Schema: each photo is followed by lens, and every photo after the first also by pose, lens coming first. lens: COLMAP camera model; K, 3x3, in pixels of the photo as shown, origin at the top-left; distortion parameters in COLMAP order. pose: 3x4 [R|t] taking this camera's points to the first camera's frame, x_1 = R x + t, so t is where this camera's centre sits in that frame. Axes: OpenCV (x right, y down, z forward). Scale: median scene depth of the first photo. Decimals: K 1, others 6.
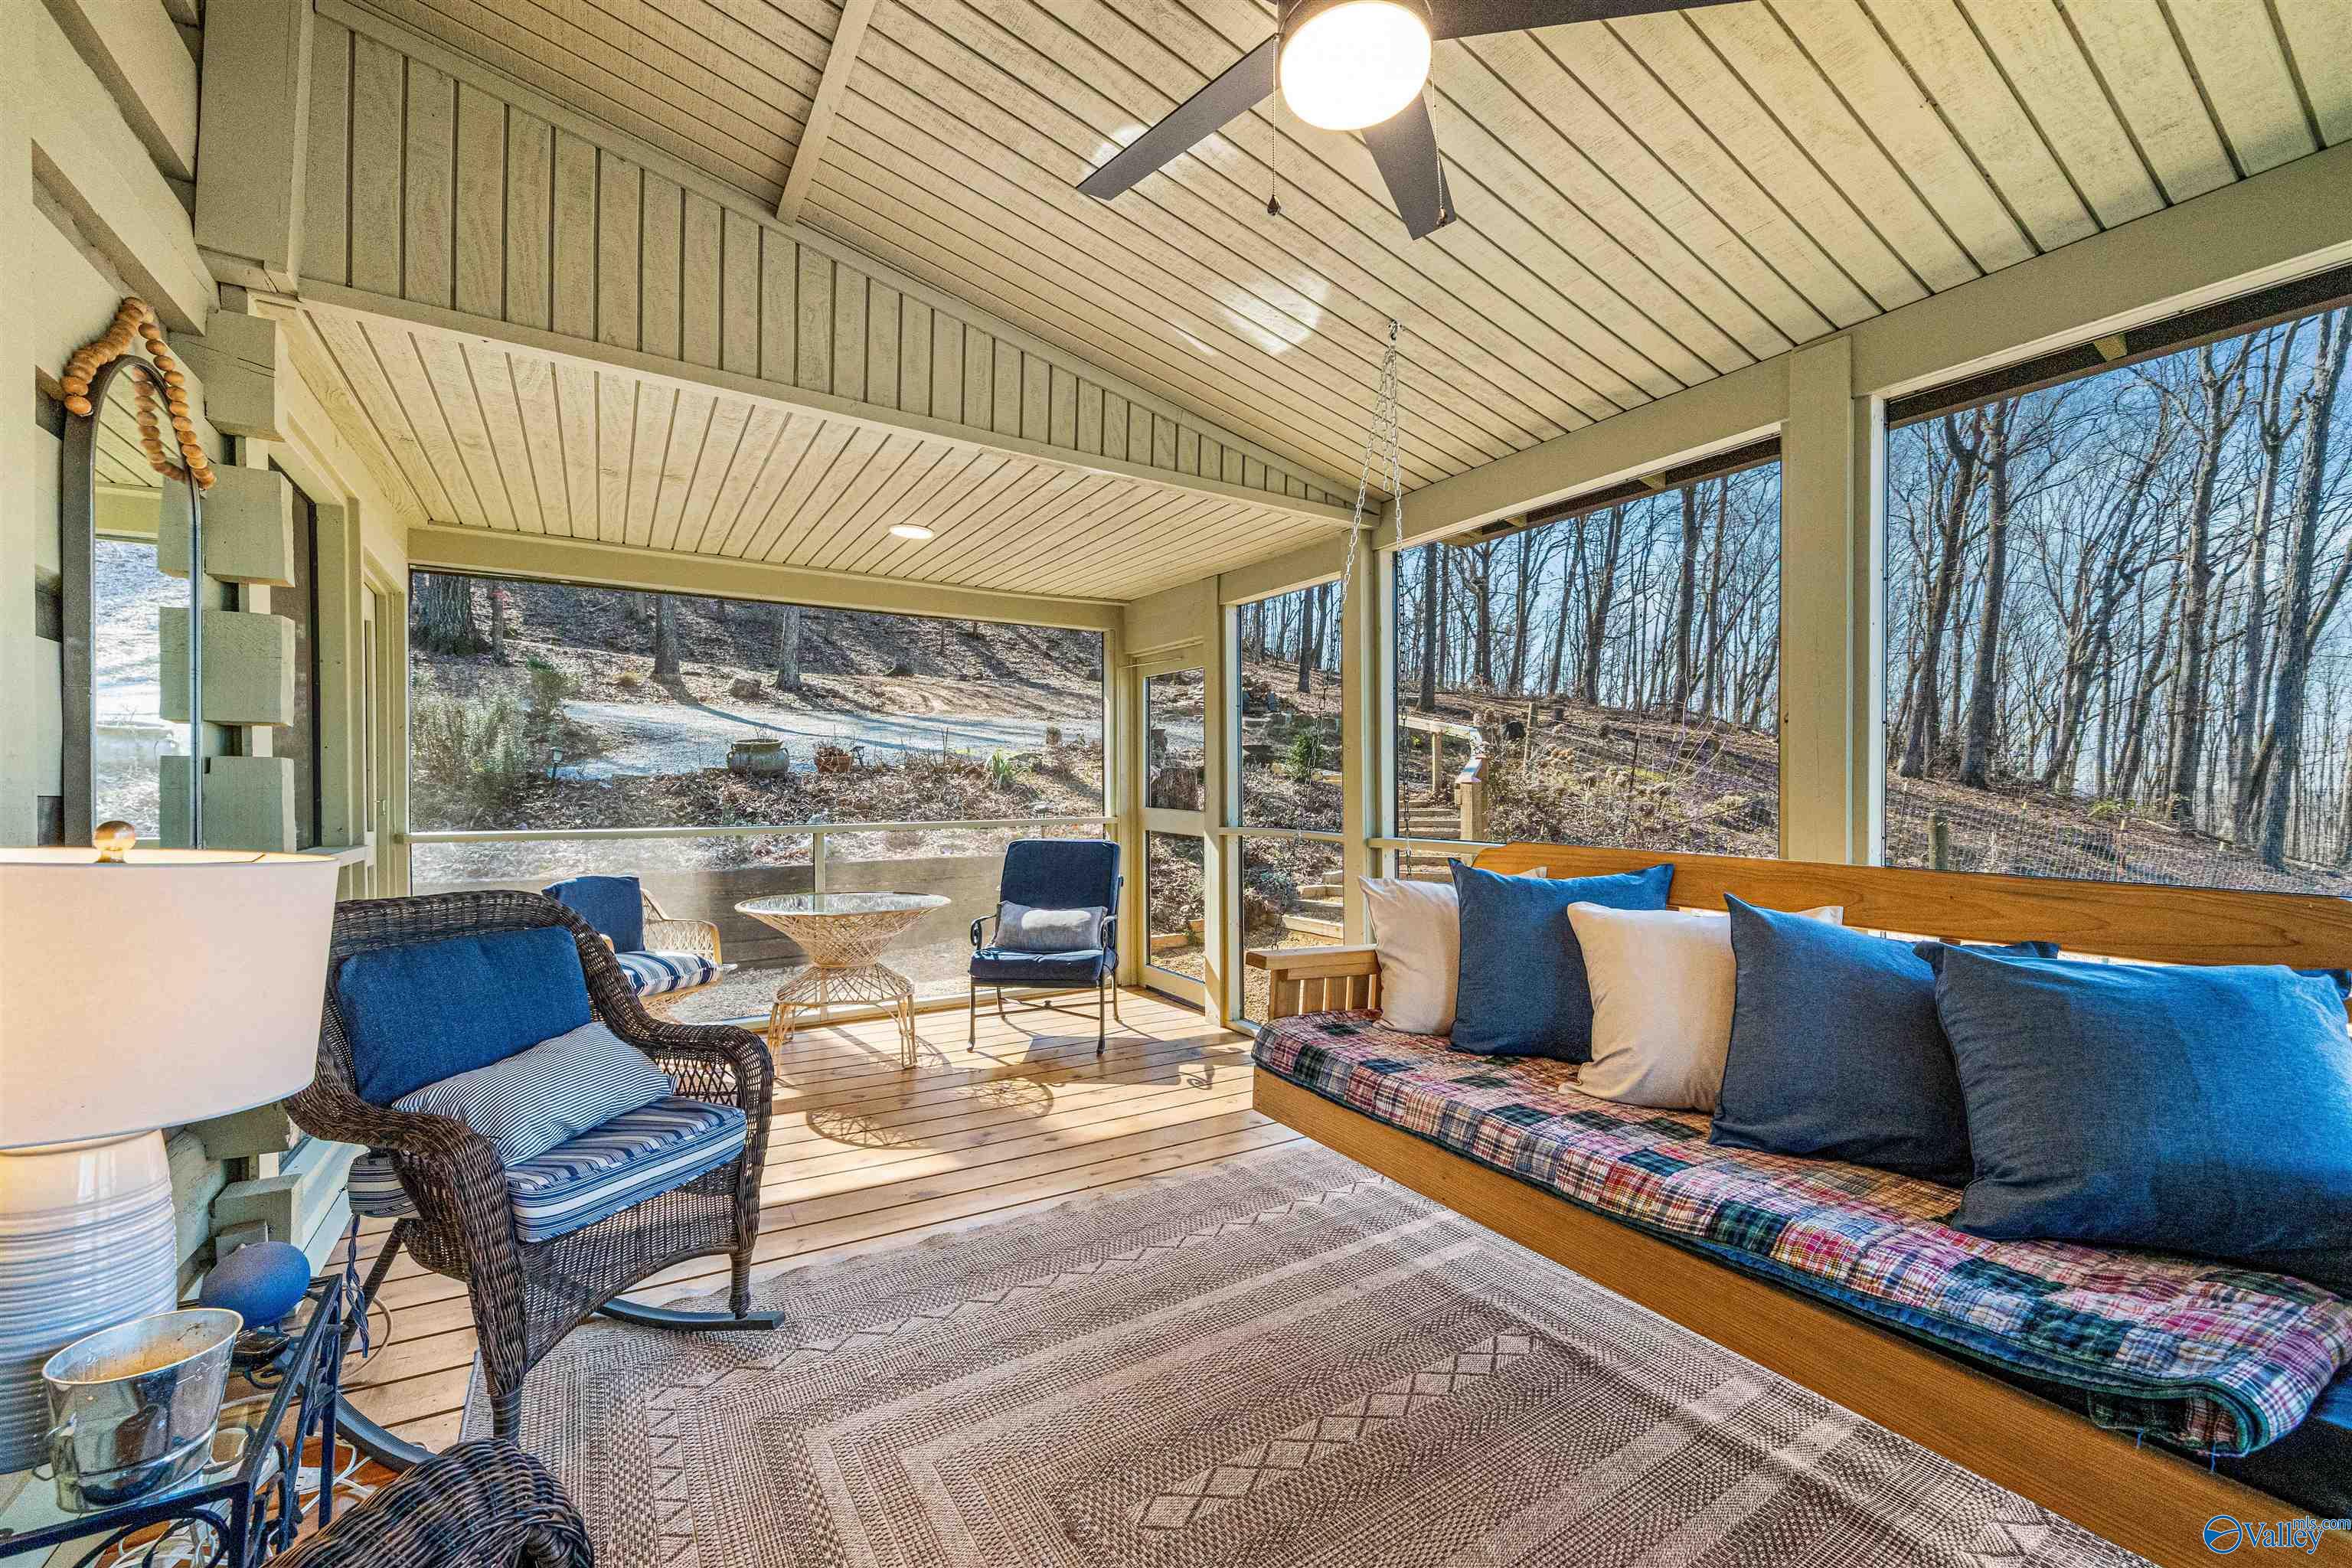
lens RADIAL K [[950.3, 0, 1180.6], [0, 950.3, 788.3], [0, 0, 1]] dist [-0.002511, 0.000849]
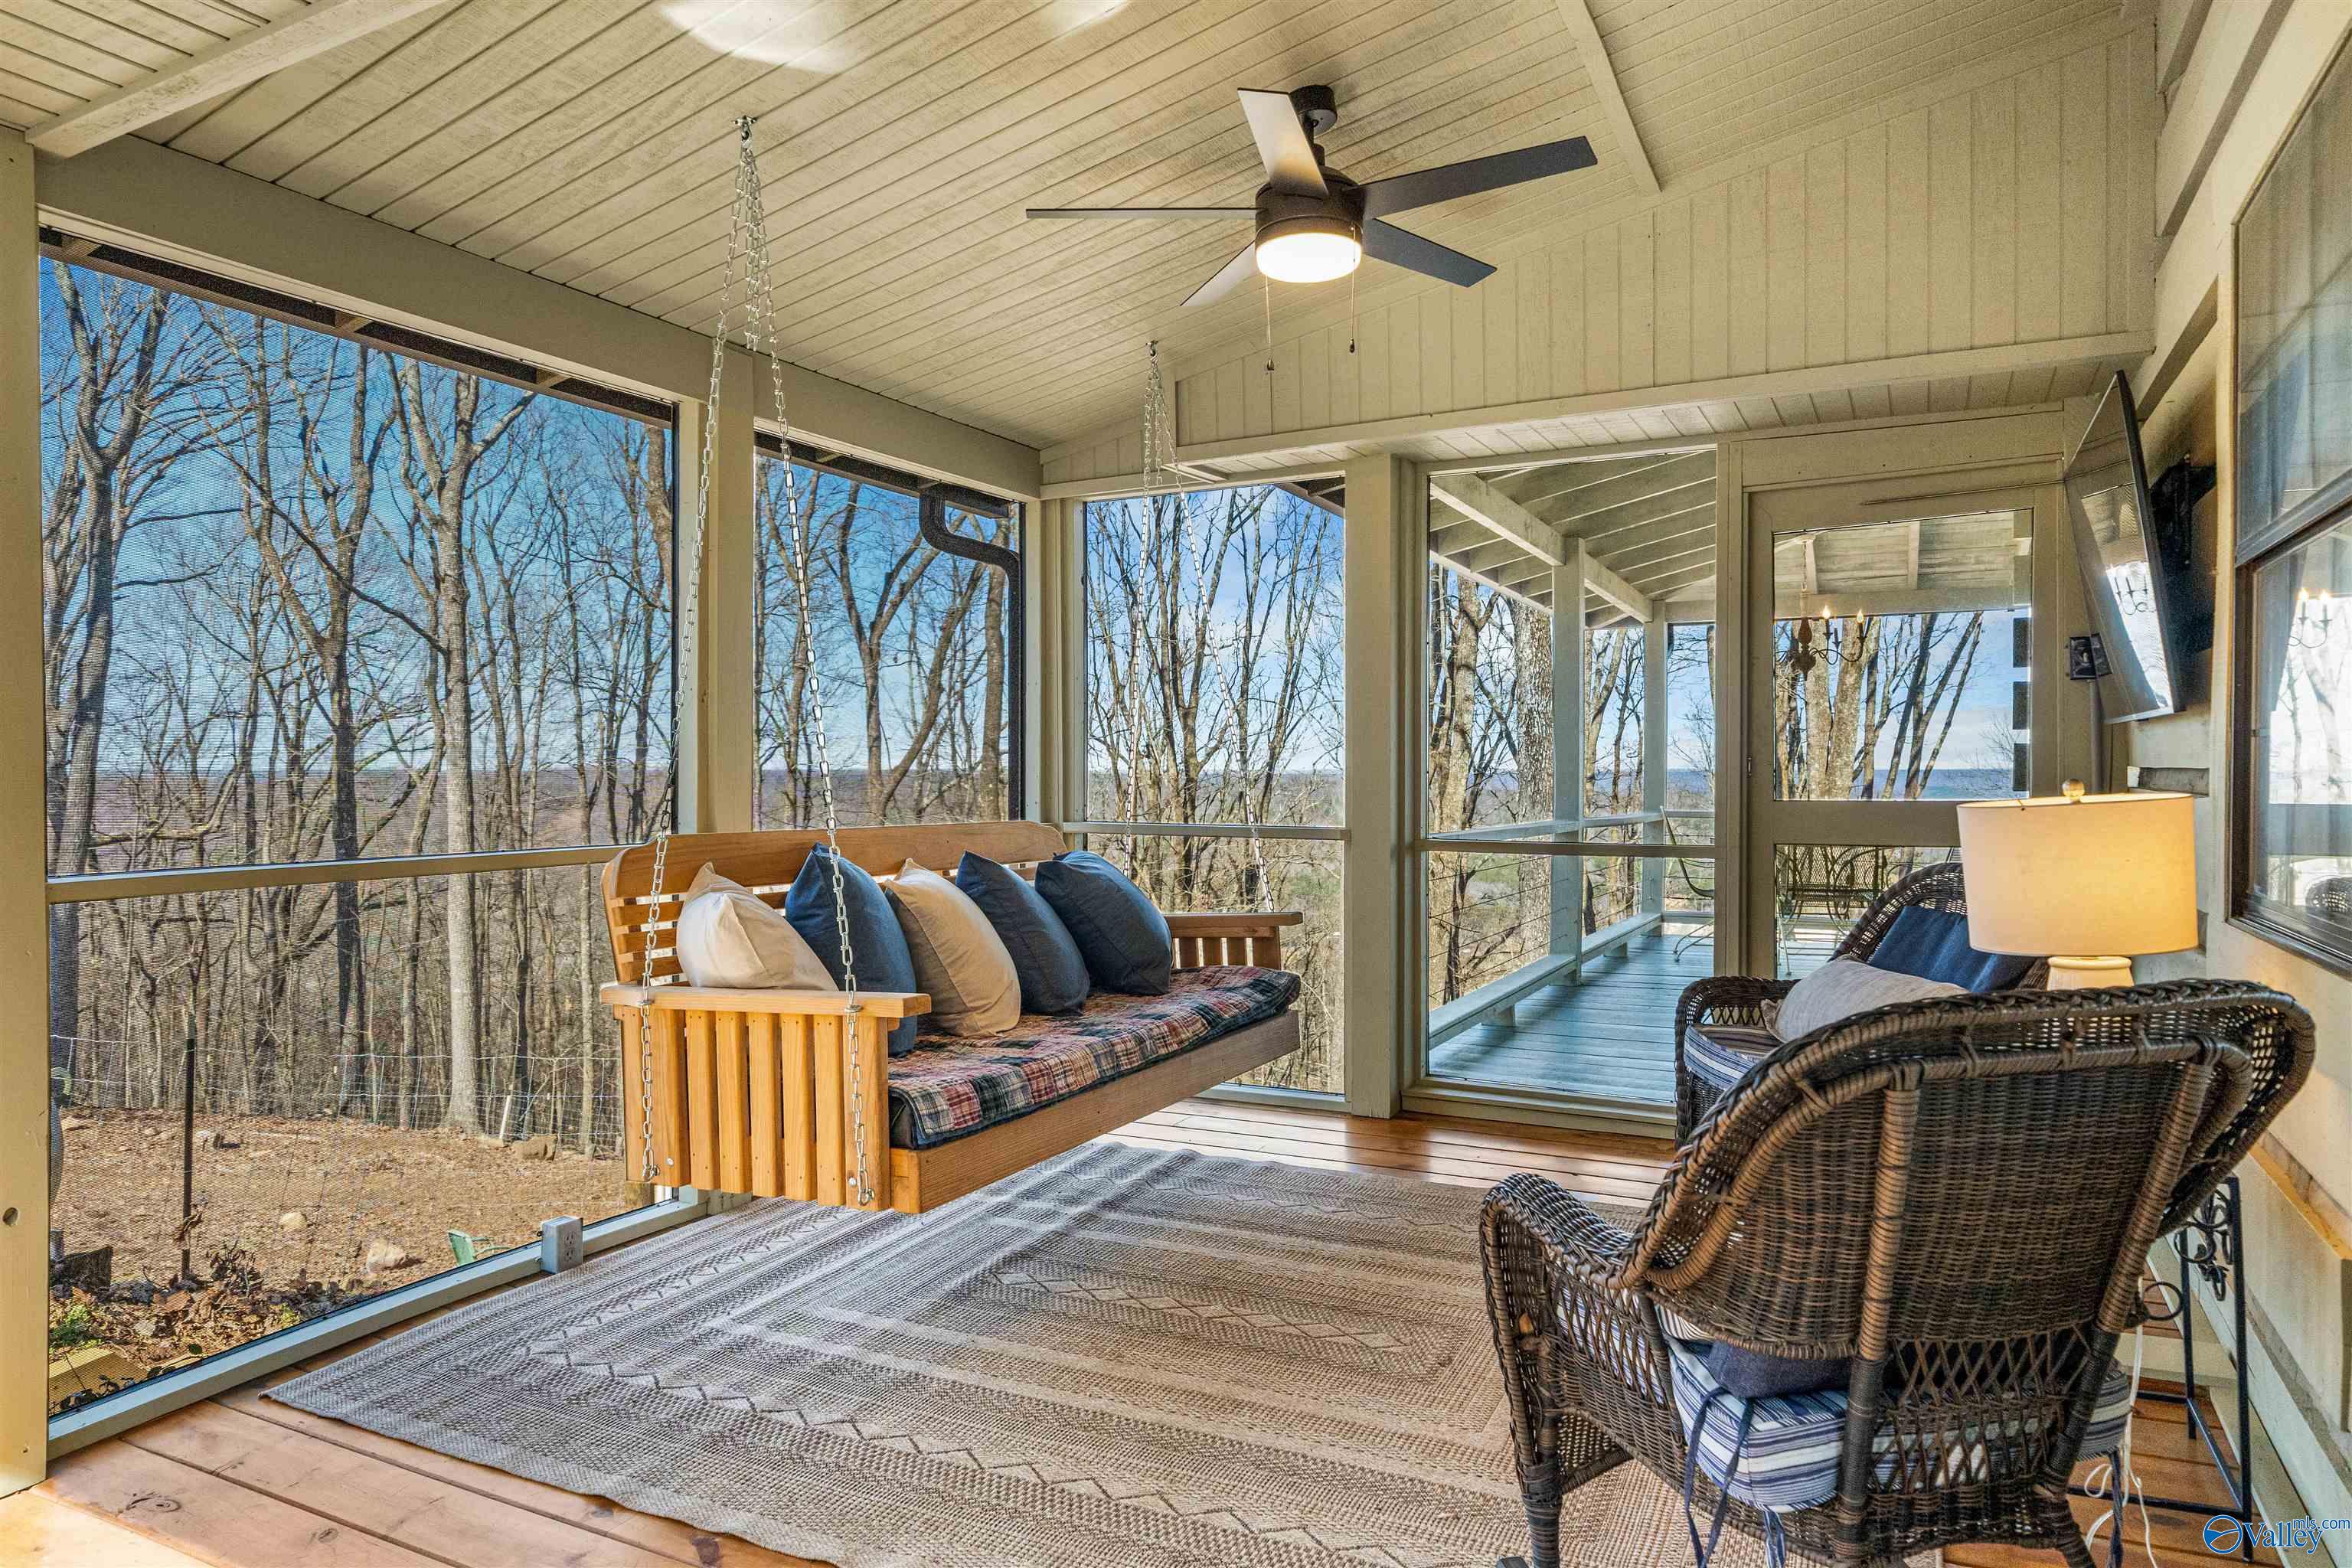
lens RADIAL K [[1426.0, 0, 1178.6], [0, 1426.0, 786.1], [0, 0, 1]] dist [-0.000188, -0.000019]
pose [[-0.520402, -0.010422, 0.853858, -1.206207], [0.000702, 0.999920, 0.012633, 0.005410], [-0.853921, 0.007174, -0.520353, 1.800680]]
